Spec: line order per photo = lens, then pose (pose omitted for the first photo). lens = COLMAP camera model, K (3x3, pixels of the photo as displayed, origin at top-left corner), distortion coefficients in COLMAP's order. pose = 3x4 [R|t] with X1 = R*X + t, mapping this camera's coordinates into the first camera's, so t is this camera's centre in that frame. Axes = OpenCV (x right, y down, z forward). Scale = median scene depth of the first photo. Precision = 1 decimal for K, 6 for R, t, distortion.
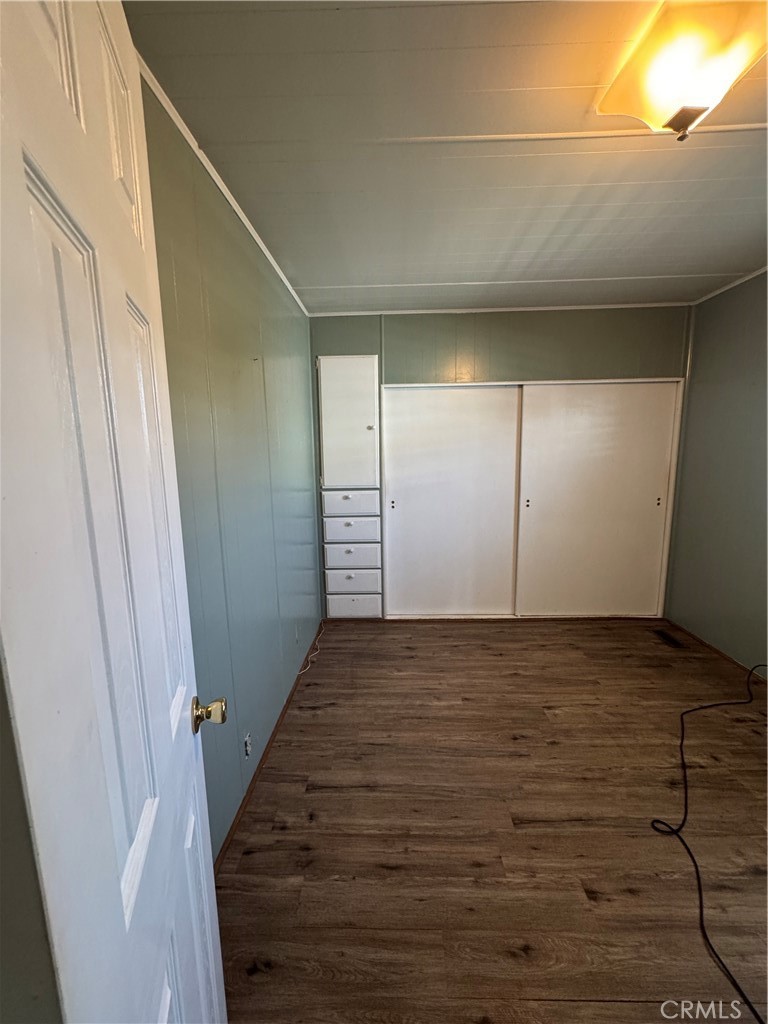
lens RADIAL K [[408.9, 0, 384.0], [0, 408.9, 512.0], [0, 0, 1]] dist [-0.001501, 0.000413]
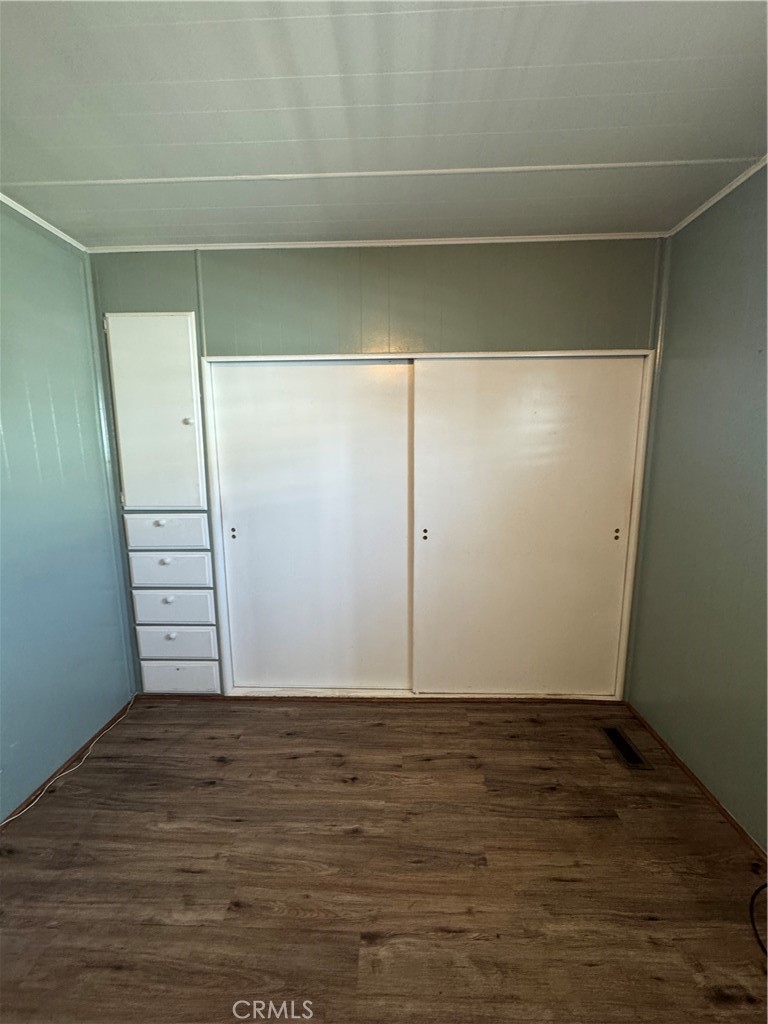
lens RADIAL K [[408.9, 0, 384.0], [0, 408.9, 512.0], [0, 0, 1]] dist [-0.001501, 0.000413]
pose [[0.999940, 0.010305, -0.003593, 0.301125], [-0.010286, 0.999933, 0.005227, -0.064924], [0.003646, -0.005189, 0.999980, 0.334178]]
